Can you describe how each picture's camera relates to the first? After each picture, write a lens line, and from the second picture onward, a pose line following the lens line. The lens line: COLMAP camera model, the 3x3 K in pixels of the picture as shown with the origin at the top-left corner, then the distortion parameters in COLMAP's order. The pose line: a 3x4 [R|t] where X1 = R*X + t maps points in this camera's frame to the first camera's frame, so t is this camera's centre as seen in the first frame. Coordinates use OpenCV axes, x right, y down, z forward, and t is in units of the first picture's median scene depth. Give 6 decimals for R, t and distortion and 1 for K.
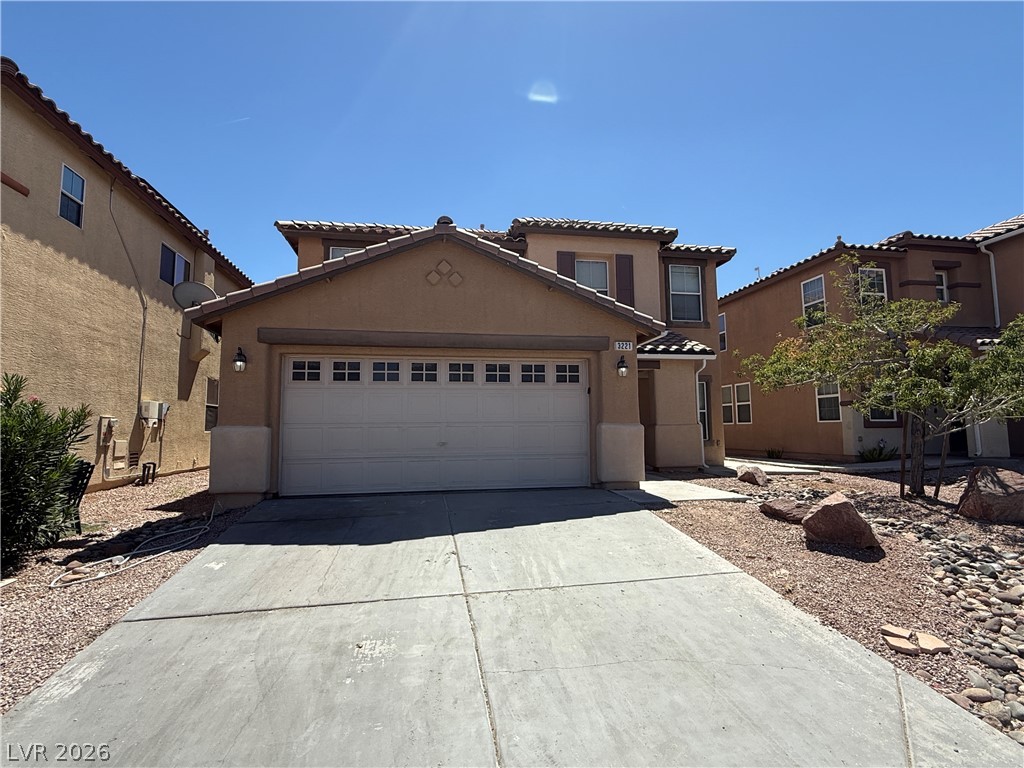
lens RADIAL K [[507.7, 0, 514.8], [0, 507.7, 384.3], [0, 0, 1]] dist [0.003657, -0.001949]
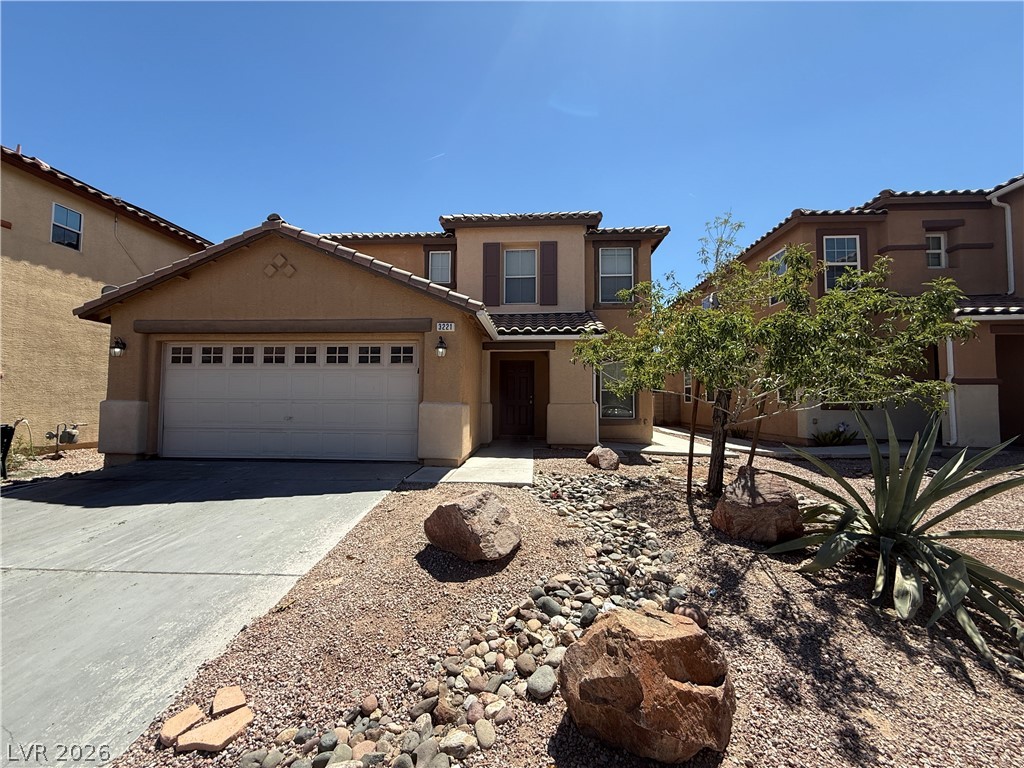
lens RADIAL K [[408.8, 0, 510.3], [0, 408.8, 383.5], [0, 0, 1]] dist [-0.001914, 0.001067]
pose [[0.969342, 0.004684, -0.245669, 0.386820], [0.006340, 0.999009, 0.044065, 0.001924], [0.245632, -0.044271, 0.968352, 0.163755]]
